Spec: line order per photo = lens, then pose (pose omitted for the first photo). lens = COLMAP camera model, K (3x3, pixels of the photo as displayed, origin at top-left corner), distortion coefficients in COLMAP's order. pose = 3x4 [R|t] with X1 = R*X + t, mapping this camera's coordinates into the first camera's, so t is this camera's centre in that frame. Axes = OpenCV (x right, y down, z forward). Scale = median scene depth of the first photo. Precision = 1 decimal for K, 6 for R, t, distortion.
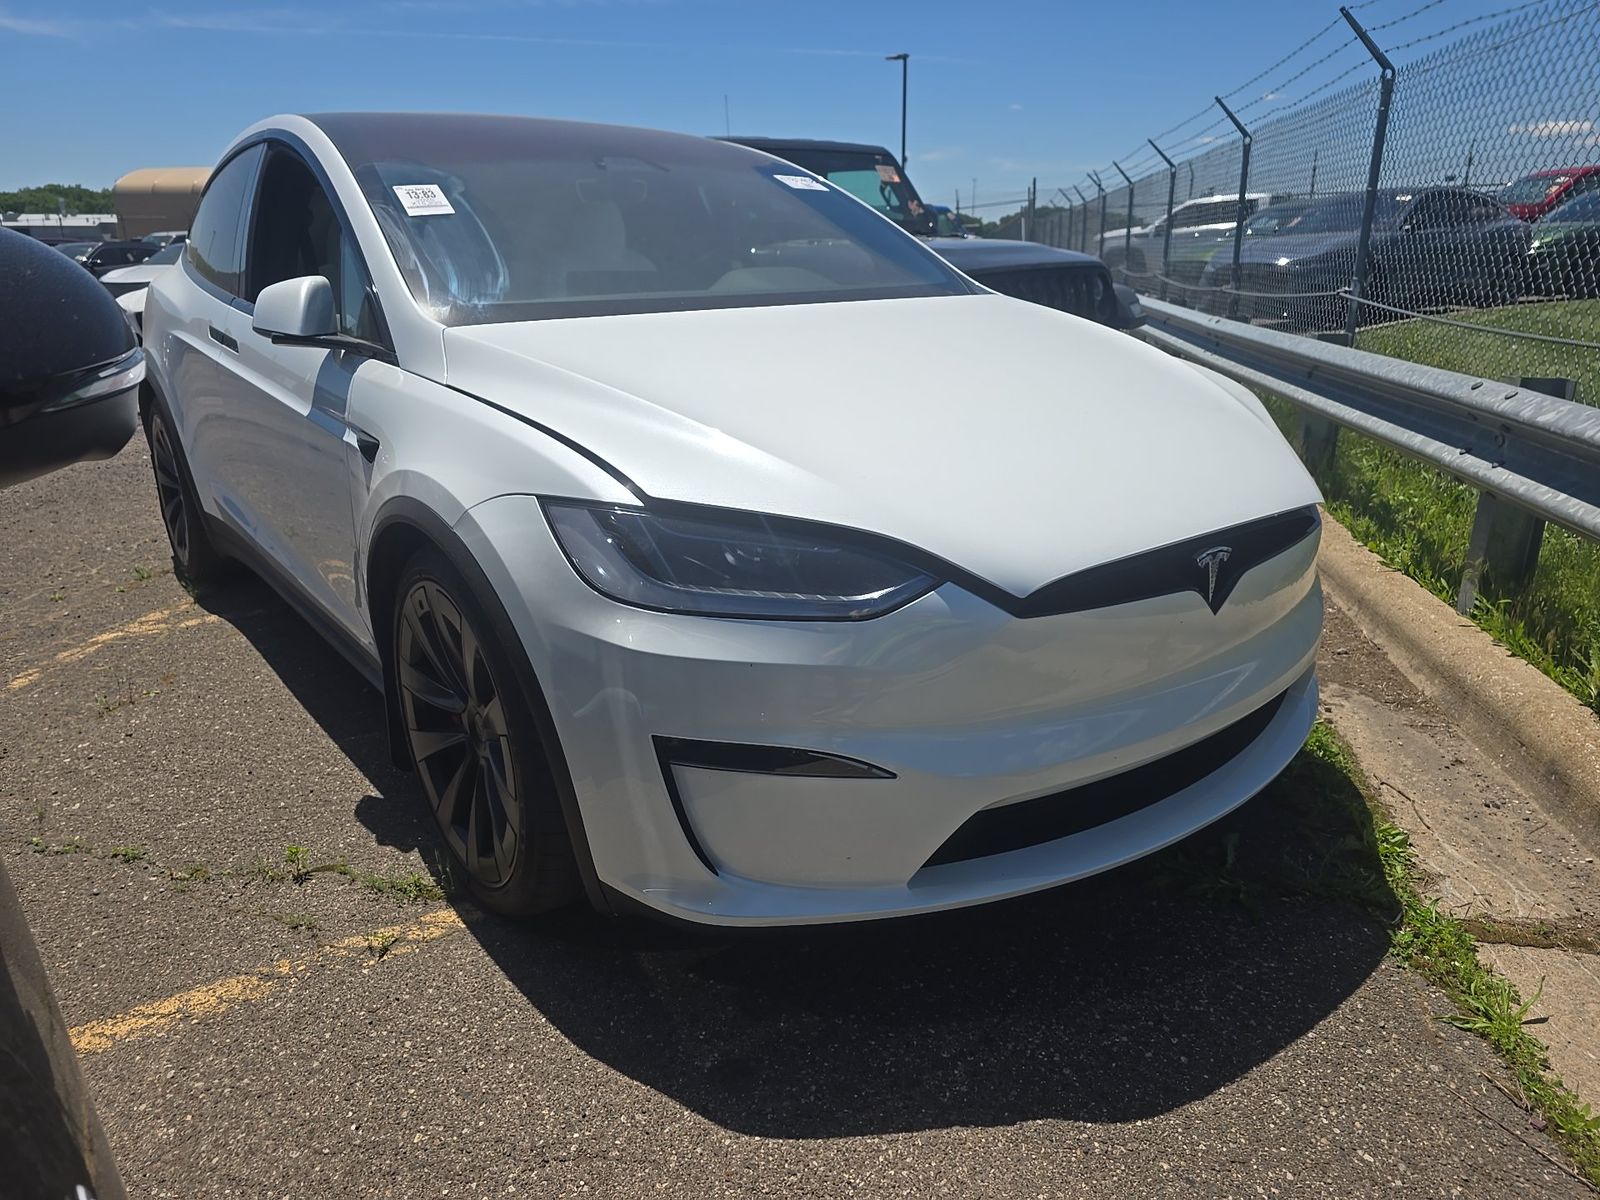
lens RADIAL K [[1089.9, 0, 808.3], [0, 1089.9, 599.9], [0, 0, 1]] dist [0.065834, -0.060452]
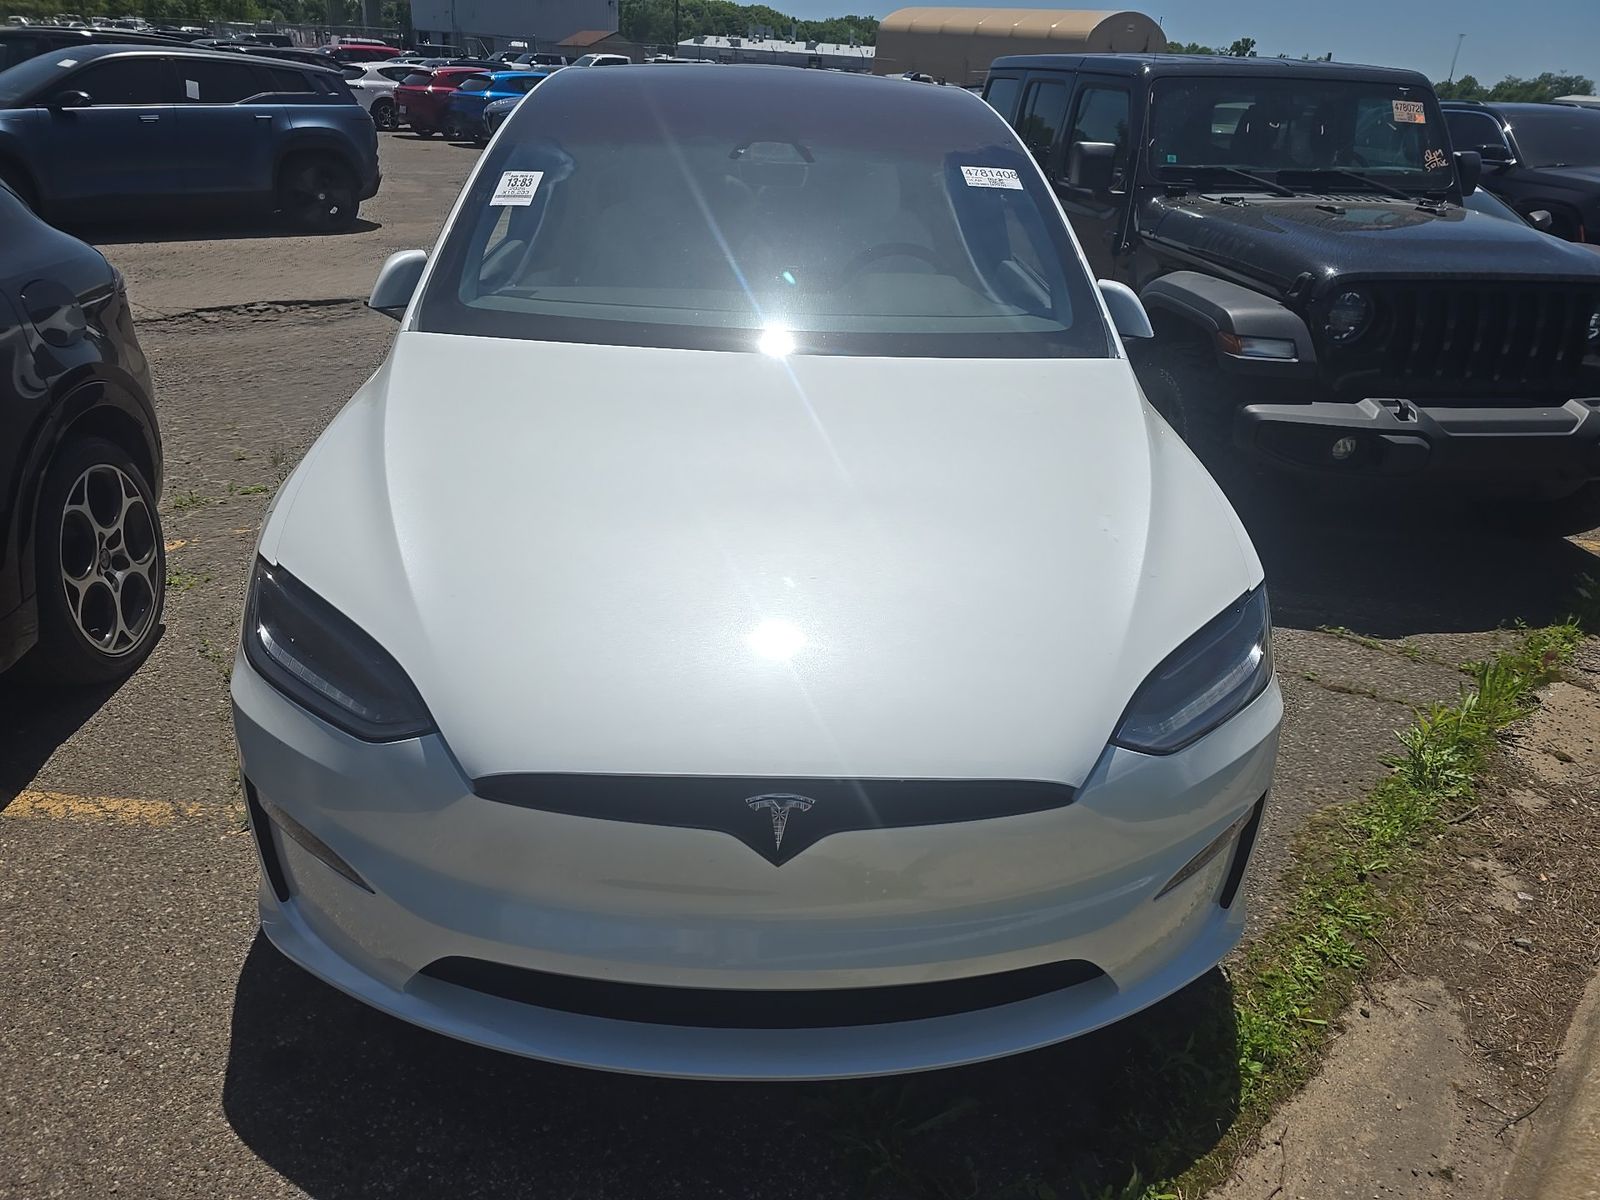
lens RADIAL K [[1089.9, 0, 808.3], [0, 1089.9, 599.9], [0, 0, 1]] dist [0.065834, -0.060452]
pose [[0.809382, 0.300110, -0.504811, 0.480648], [-0.234811, 0.953247, 0.190223, -0.221422], [0.538297, -0.035428, 0.842010, 0.204851]]
